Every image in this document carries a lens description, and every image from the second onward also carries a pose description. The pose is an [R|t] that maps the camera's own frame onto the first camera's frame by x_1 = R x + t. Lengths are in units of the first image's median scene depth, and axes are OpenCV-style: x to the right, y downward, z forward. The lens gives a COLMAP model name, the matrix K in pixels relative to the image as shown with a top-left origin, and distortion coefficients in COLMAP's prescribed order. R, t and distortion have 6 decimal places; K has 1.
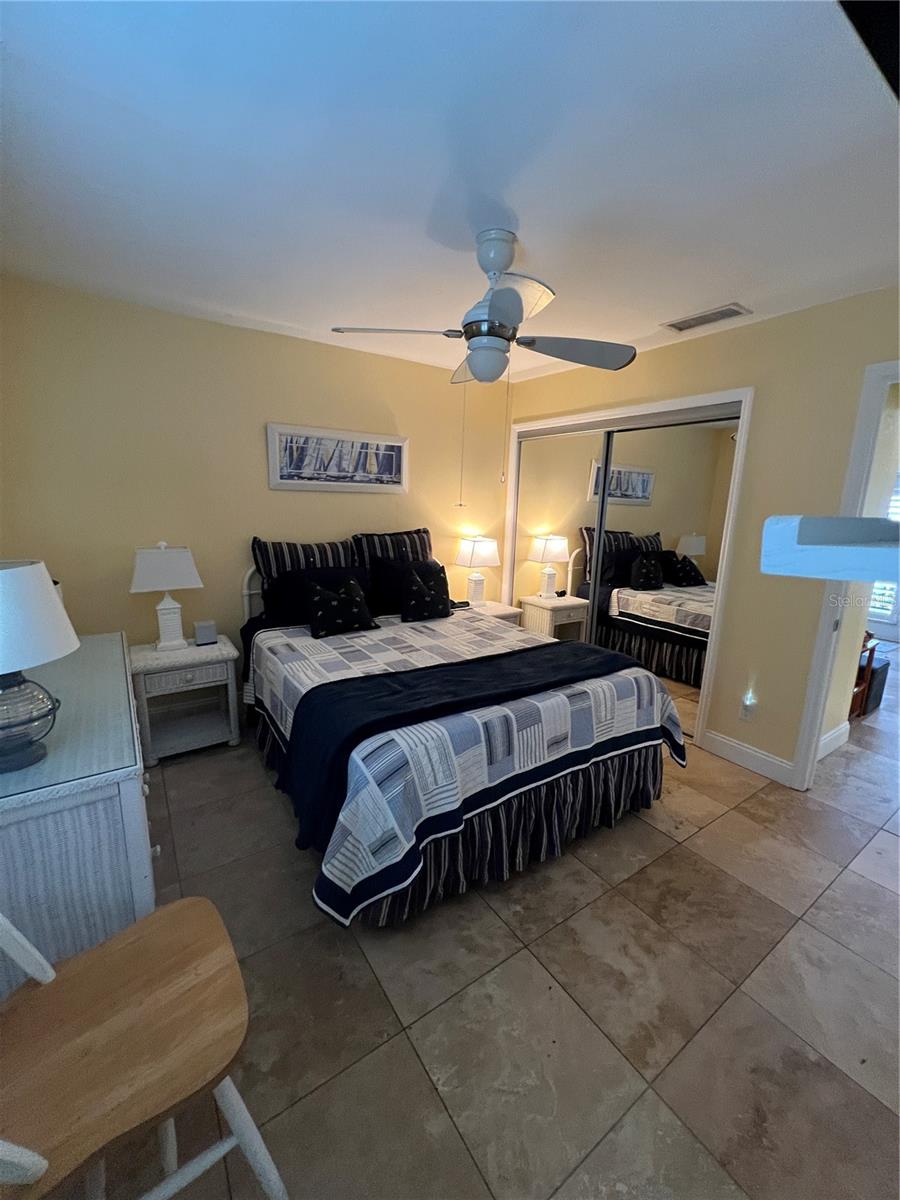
lens RADIAL K [[478.3, 0, 451.1], [0, 478.3, 596.3], [0, 0, 1]] dist [0.000652, -0.000012]
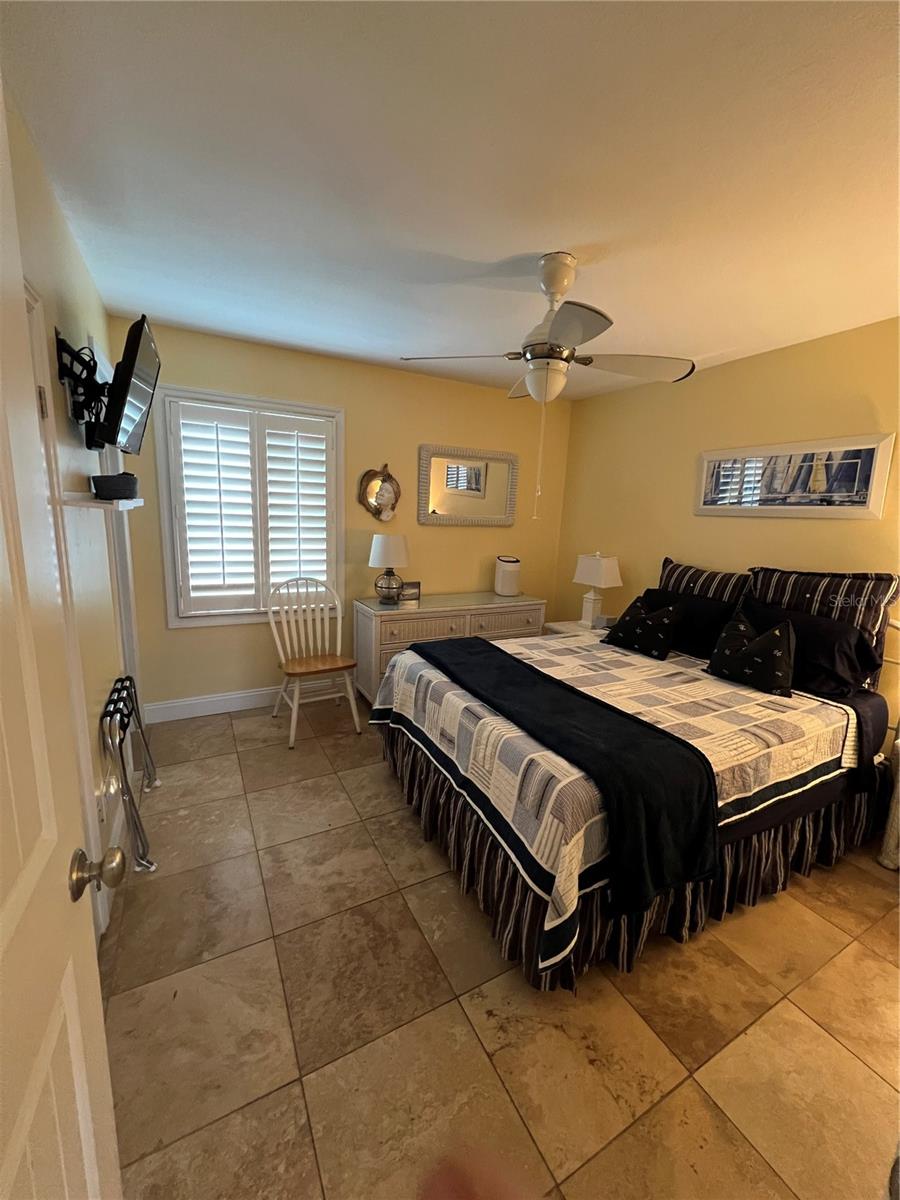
lens RADIAL K [[478.3, 0, 456.1], [0, 478.3, 597.7], [0, 0, 1]] dist [0.000652, -0.000012]
pose [[-0.102035, 0.143435, -0.984386, 0.809128], [-0.238345, 0.957203, 0.164179, -0.109785], [0.965806, 0.251375, -0.063482, 0.679501]]
